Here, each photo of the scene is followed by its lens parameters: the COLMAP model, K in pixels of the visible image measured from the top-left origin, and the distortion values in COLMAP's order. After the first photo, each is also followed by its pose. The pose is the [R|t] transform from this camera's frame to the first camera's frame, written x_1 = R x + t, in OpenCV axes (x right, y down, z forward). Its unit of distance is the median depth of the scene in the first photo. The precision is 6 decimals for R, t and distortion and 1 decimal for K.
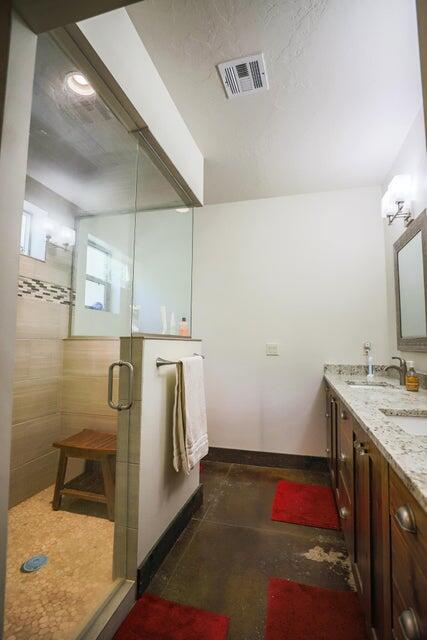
lens RADIAL K [[314.1, 0, 213.0], [0, 314.1, 318.1], [0, 0, 1]] dist [-0.036365, 0.006352]
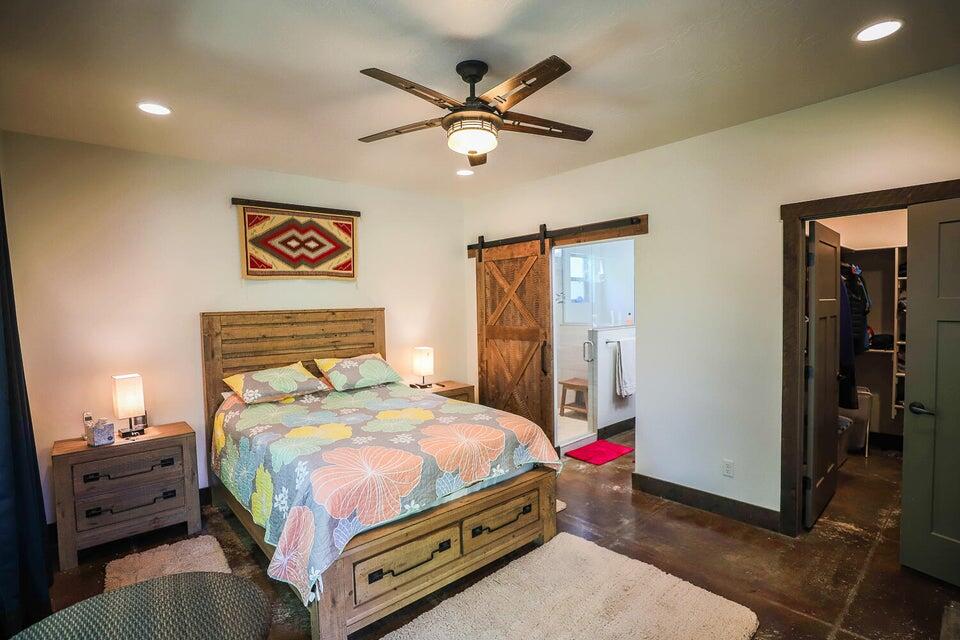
lens RADIAL K [[471.1, 0, 481.3], [0, 471.1, 318.4], [0, 0, 1]] dist [-0.036365, 0.006352]
pose [[0.838229, -0.004931, -0.545296, 0.894994], [0.070888, 0.992460, 0.099994, -0.411567], [0.540691, -0.122473, 0.832258, -2.189732]]
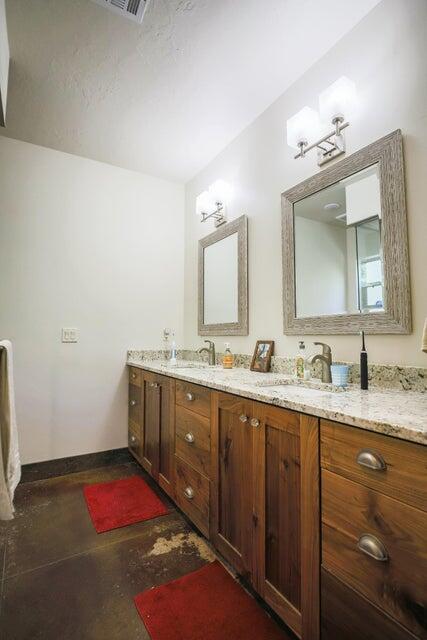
lens RADIAL K [[314.1, 0, 212.7], [0, 314.1, 317.9], [0, 0, 1]] dist [-0.036365, 0.006352]
pose [[0.680186, 0.037890, 0.732060, -0.192818], [-0.058498, 0.998284, 0.002683, 0.033081], [-0.730702, -0.044650, 0.681235, 0.179710]]
